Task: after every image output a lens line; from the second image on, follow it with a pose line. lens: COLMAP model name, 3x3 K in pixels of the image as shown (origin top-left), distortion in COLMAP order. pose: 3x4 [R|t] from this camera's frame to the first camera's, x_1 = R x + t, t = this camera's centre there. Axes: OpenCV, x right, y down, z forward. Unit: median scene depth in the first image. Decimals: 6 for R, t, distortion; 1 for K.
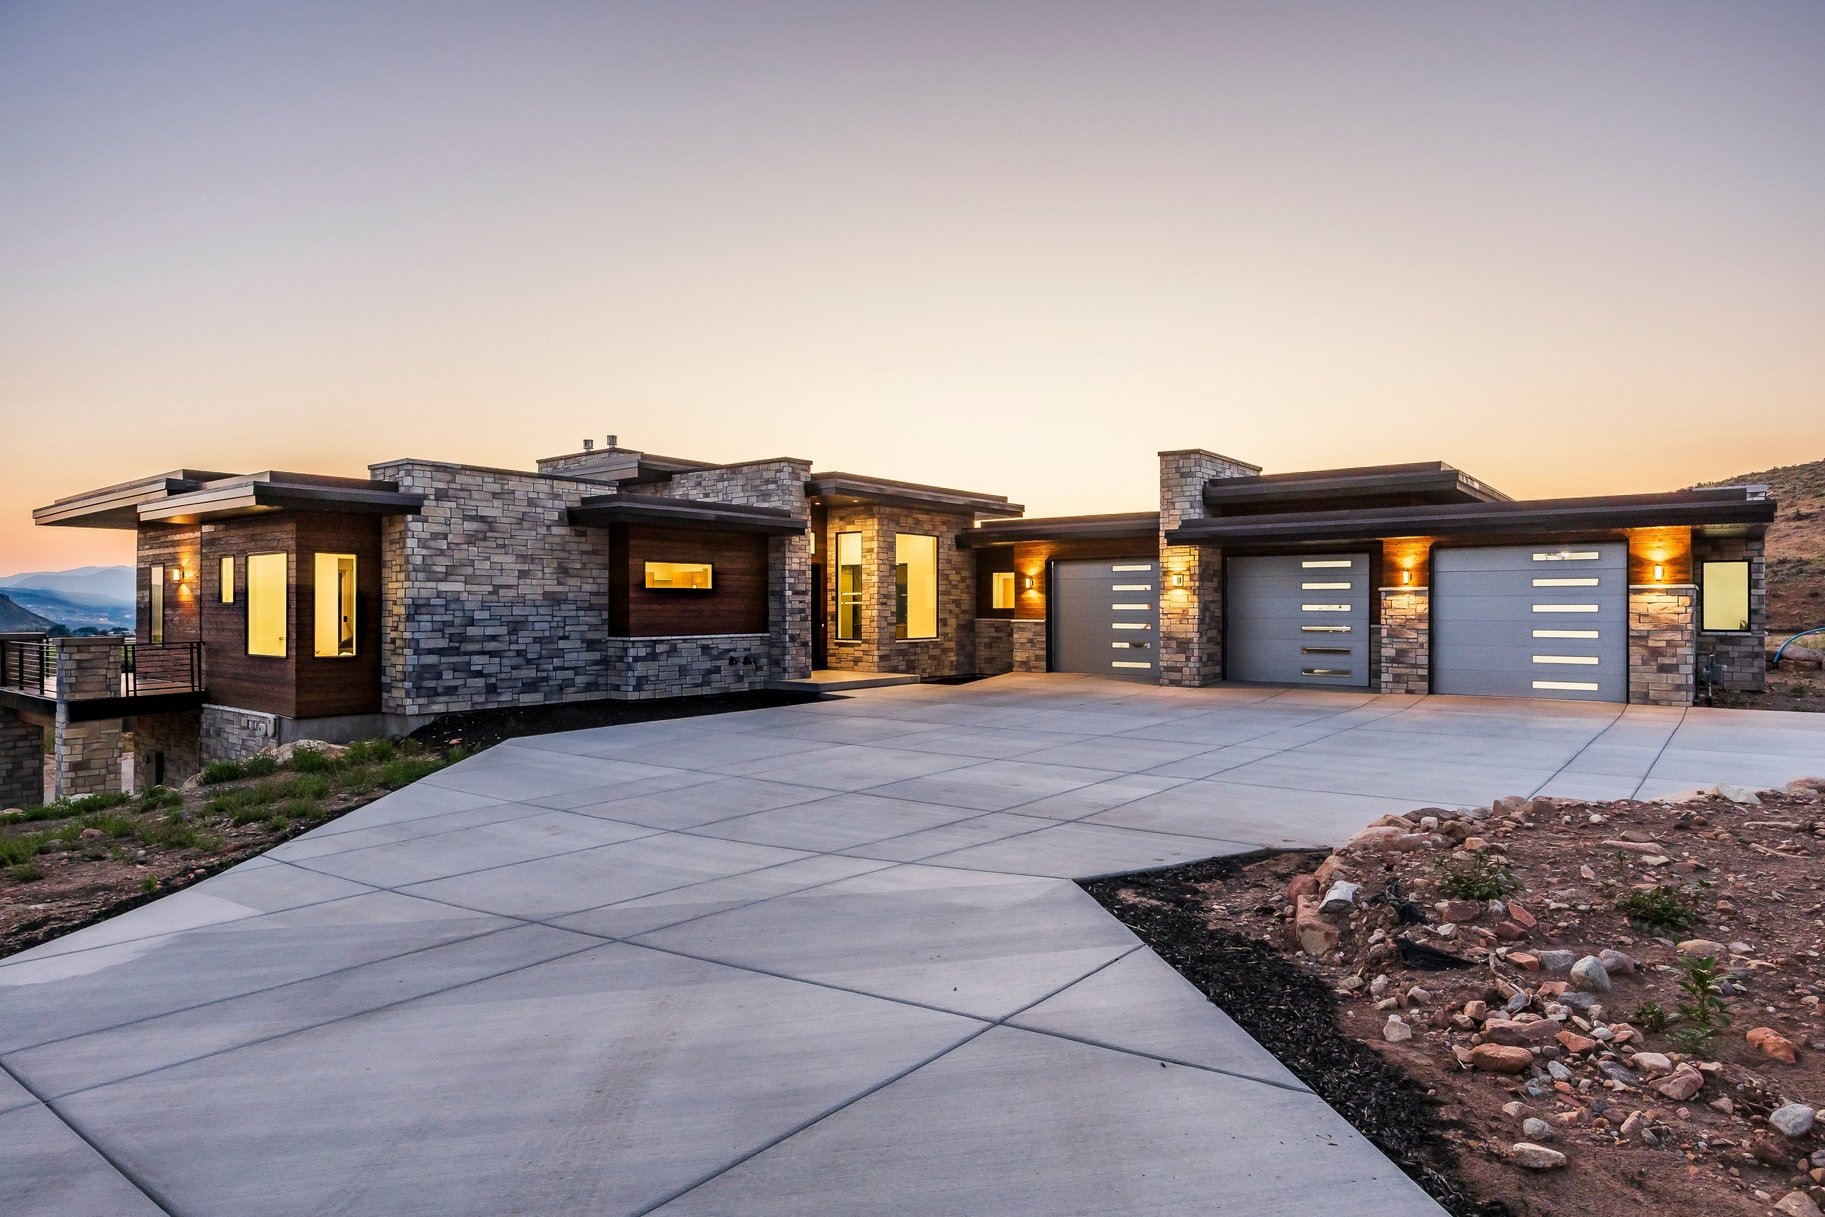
lens RADIAL K [[1037.5, 0, 914.9], [0, 1037.5, 606.8], [0, 0, 1]] dist [-0.010976, 0.001699]
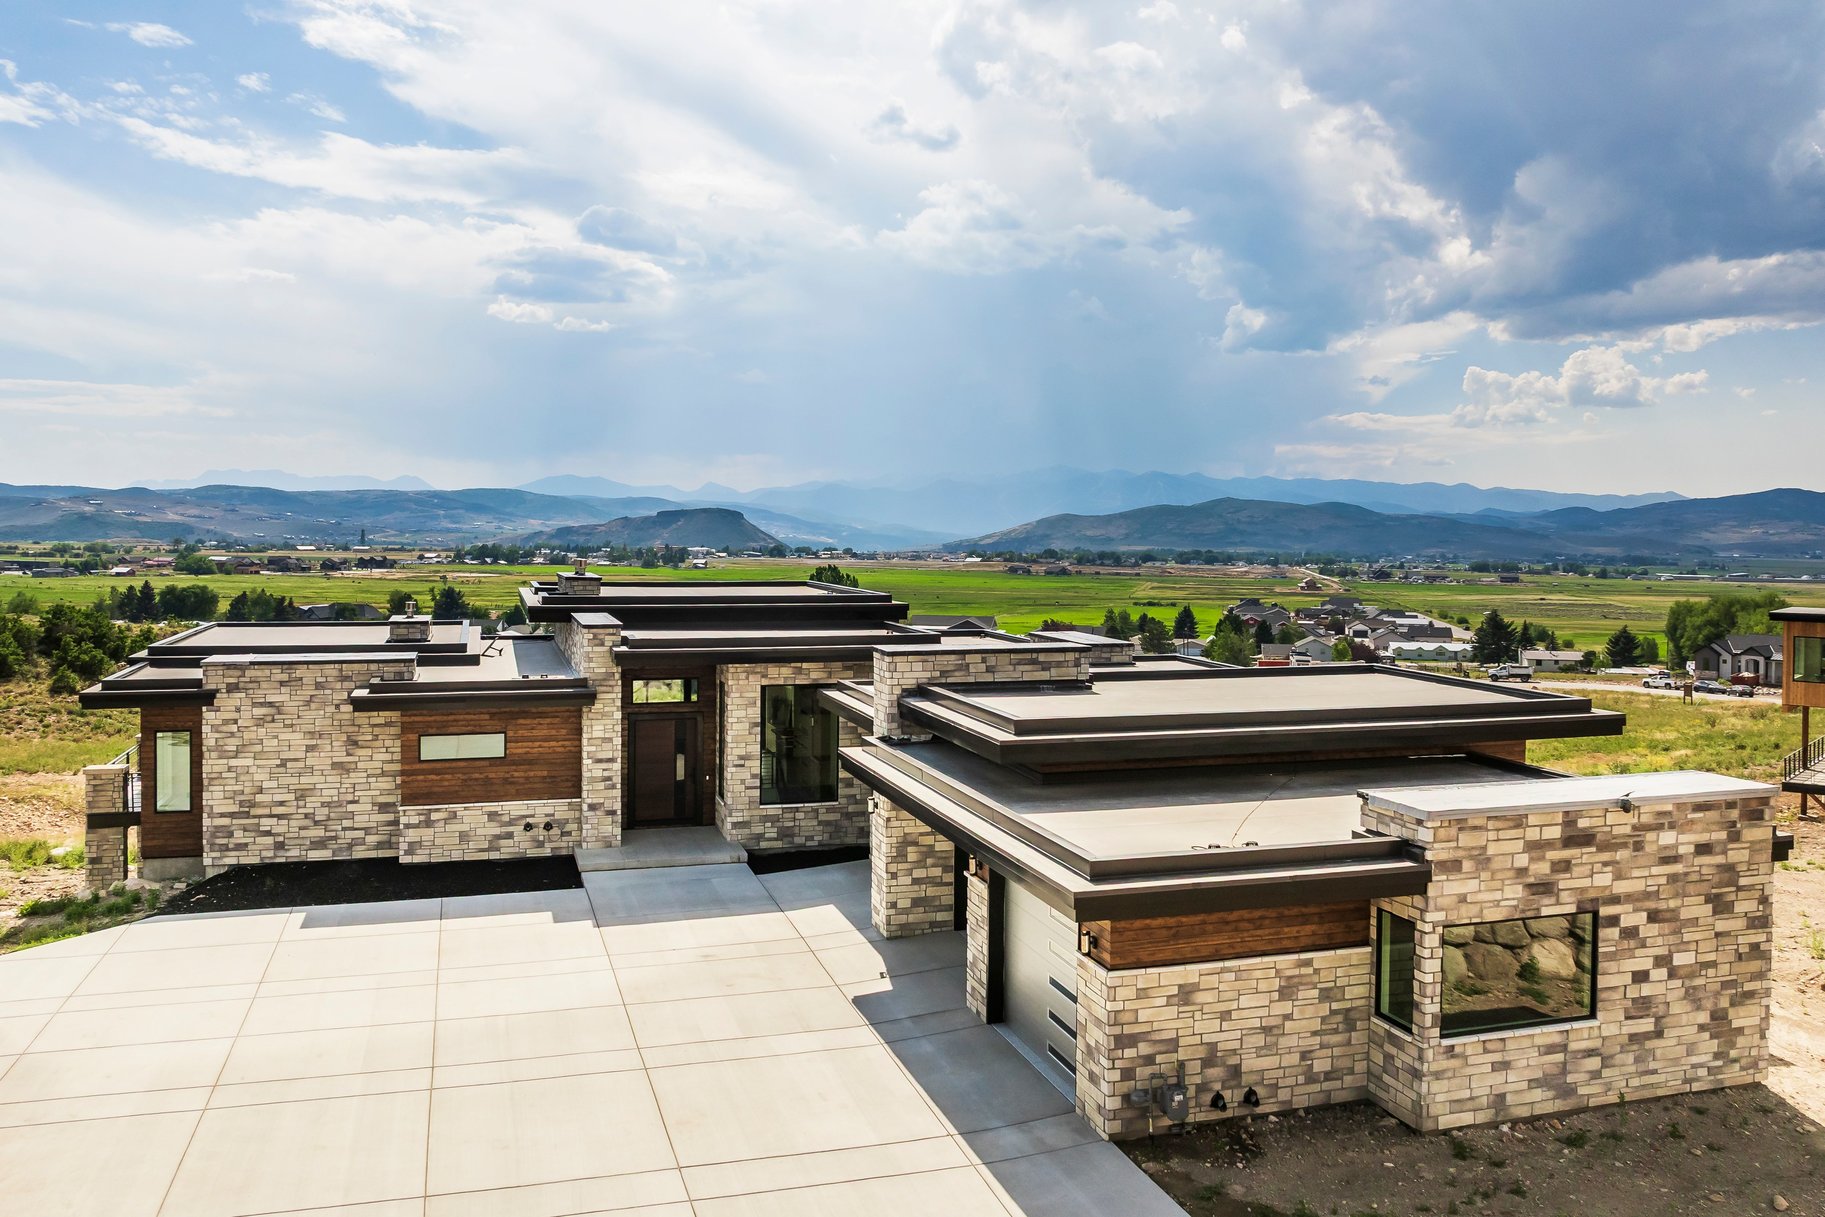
lens RADIAL K [[1363.8, 0, 869.7], [0, 1363.8, 551.8], [0, 0, 1]] dist [-0.019996, -0.042843]
pose [[0.815084, 0.018107, -0.579059, 0.954767], [-0.011116, 0.999816, 0.015616, -0.267265], [0.579236, -0.006291, 0.815136, 0.118354]]
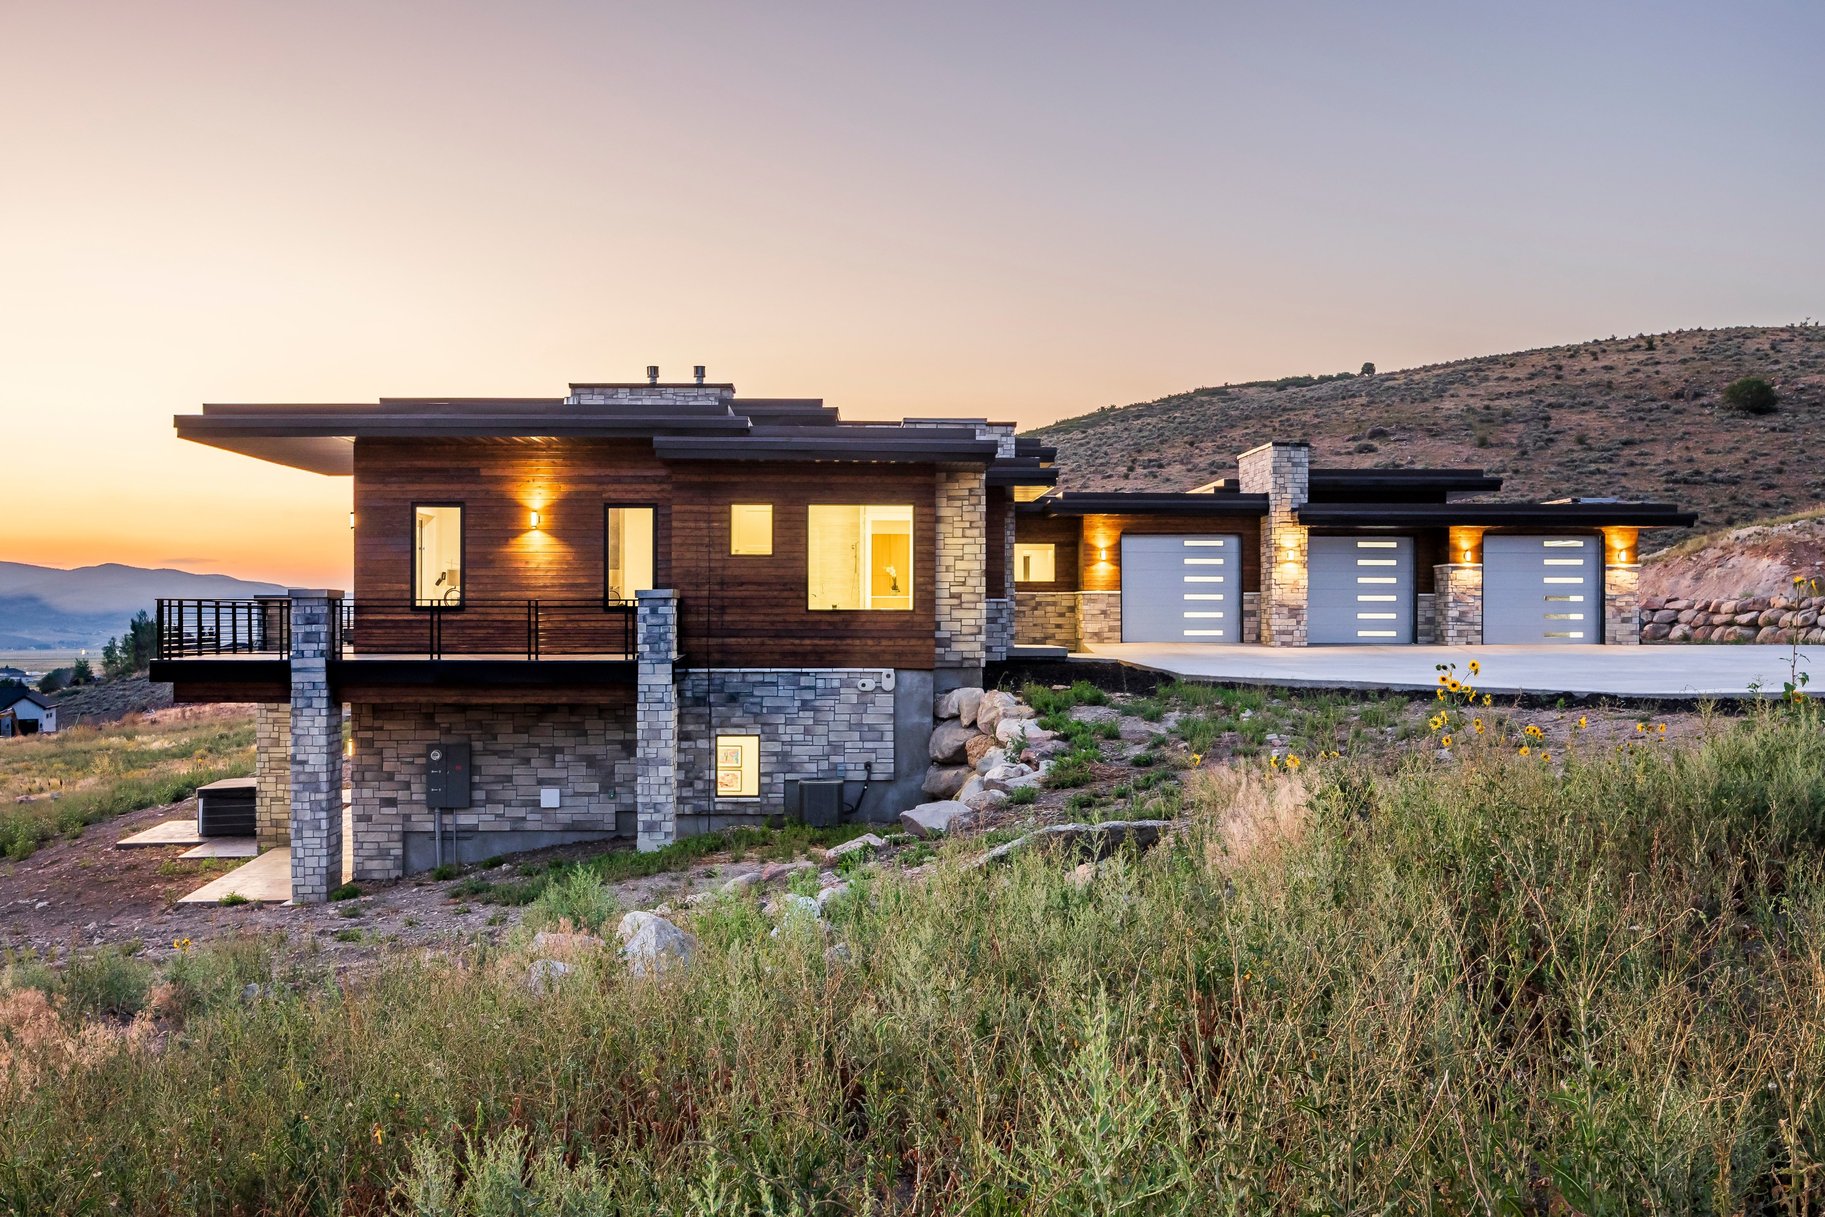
lens RADIAL K [[1743.5, 0, 923.3], [0, 1743.5, 627.8], [0, 0, 1]] dist [-0.007824, 0.019497]
pose [[0.768425, -0.003219, 0.639932, -1.425443], [-0.001919, 0.999971, 0.007335, 0.045566], [-0.639937, -0.006865, 0.768397, -0.256946]]
